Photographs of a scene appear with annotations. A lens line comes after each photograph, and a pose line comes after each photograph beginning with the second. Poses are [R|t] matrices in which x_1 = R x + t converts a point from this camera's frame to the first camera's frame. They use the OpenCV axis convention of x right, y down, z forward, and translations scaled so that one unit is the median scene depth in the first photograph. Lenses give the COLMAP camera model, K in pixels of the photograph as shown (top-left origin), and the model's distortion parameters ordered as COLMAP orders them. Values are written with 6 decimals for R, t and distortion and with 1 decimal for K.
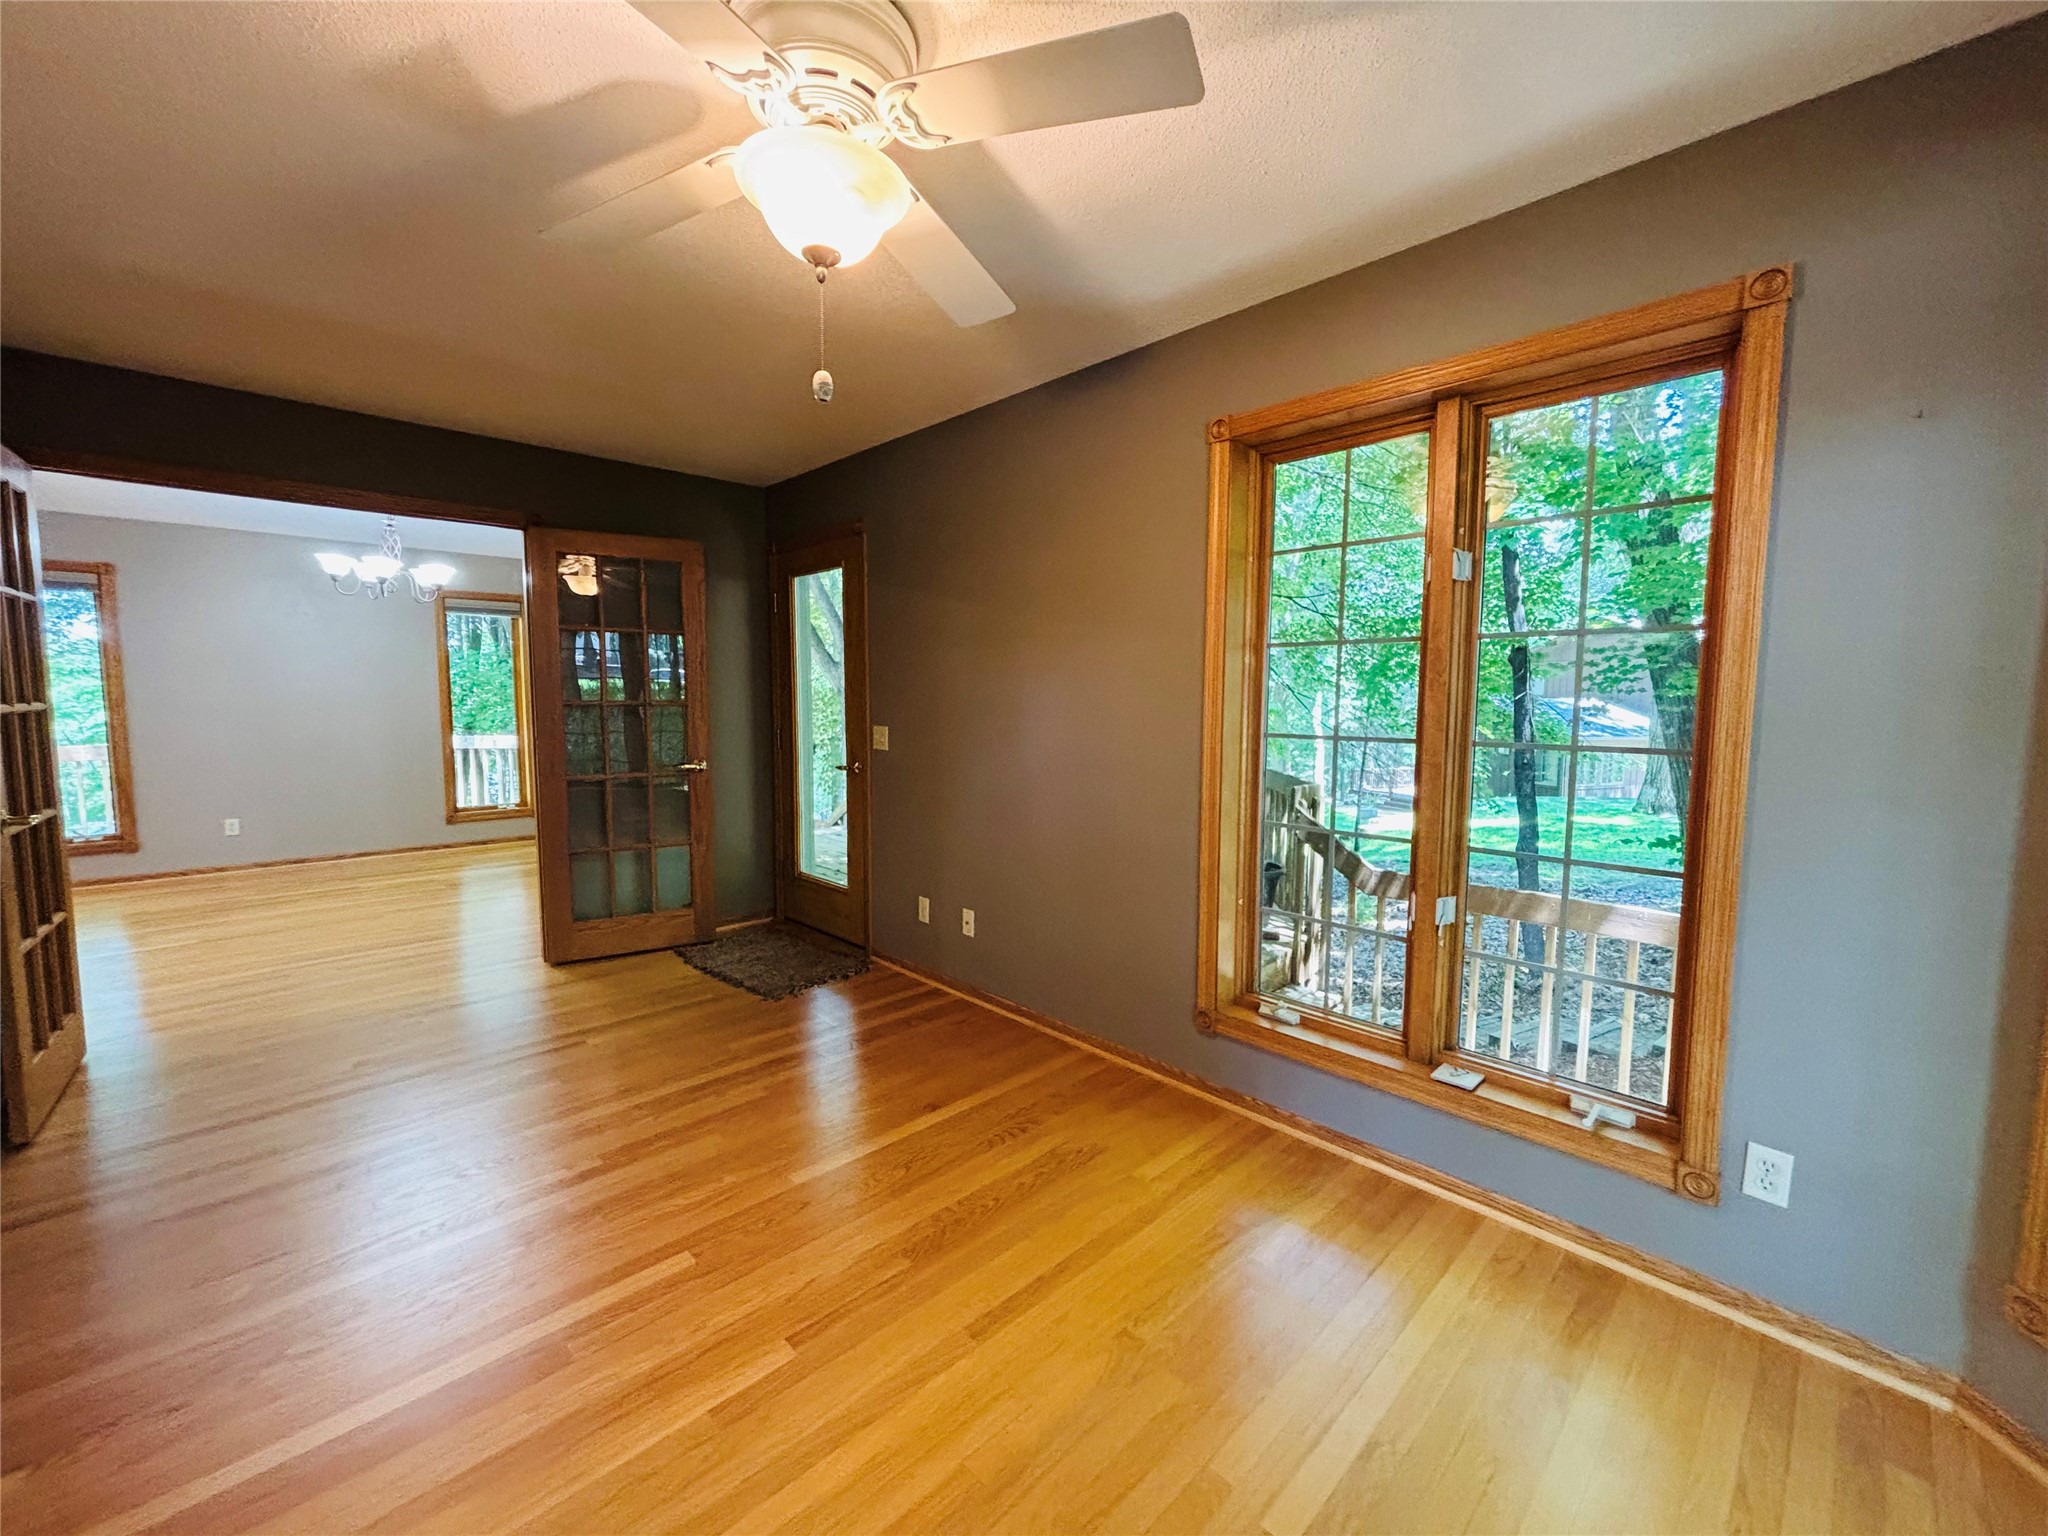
lens RADIAL K [[824.2, 0, 1031.7], [0, 824.2, 757.2], [0, 0, 1]] dist [0.003217, -0.000158]
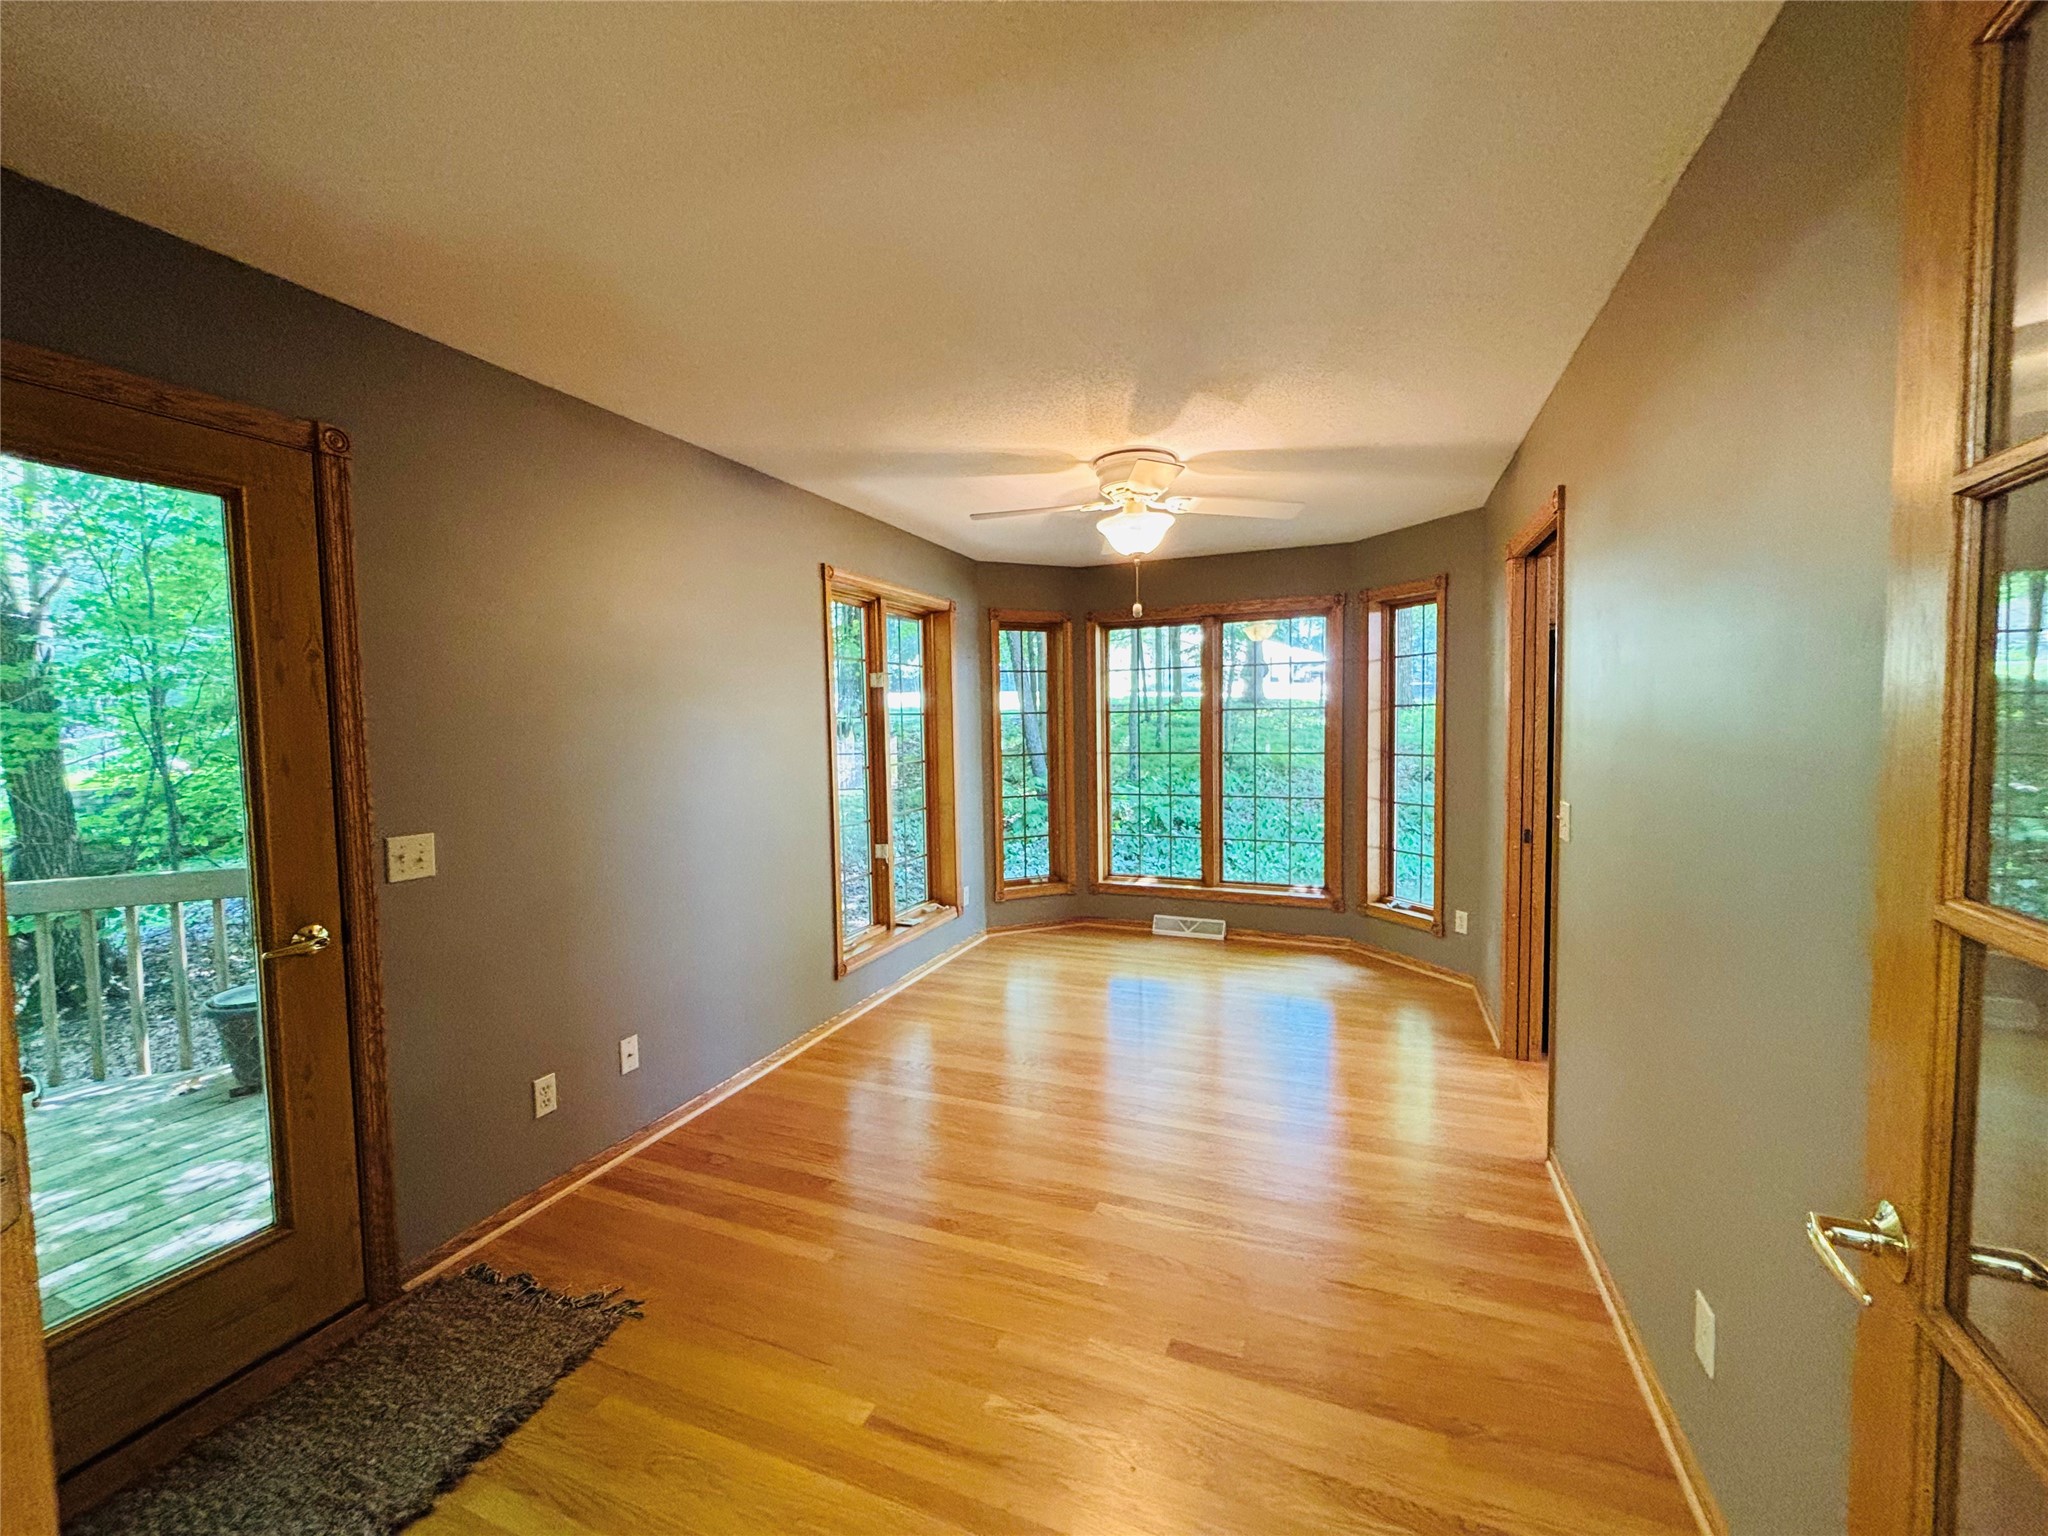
lens RADIAL K [[824.2, 0, 1029.0], [0, 824.2, 770.3], [0, 0, 1]] dist [0.003217, -0.000158]
pose [[-0.406691, -0.047802, 0.912314, -0.883107], [0.096254, 0.990830, 0.094823, -0.097105], [-0.908481, 0.126377, -0.398360, 0.888554]]
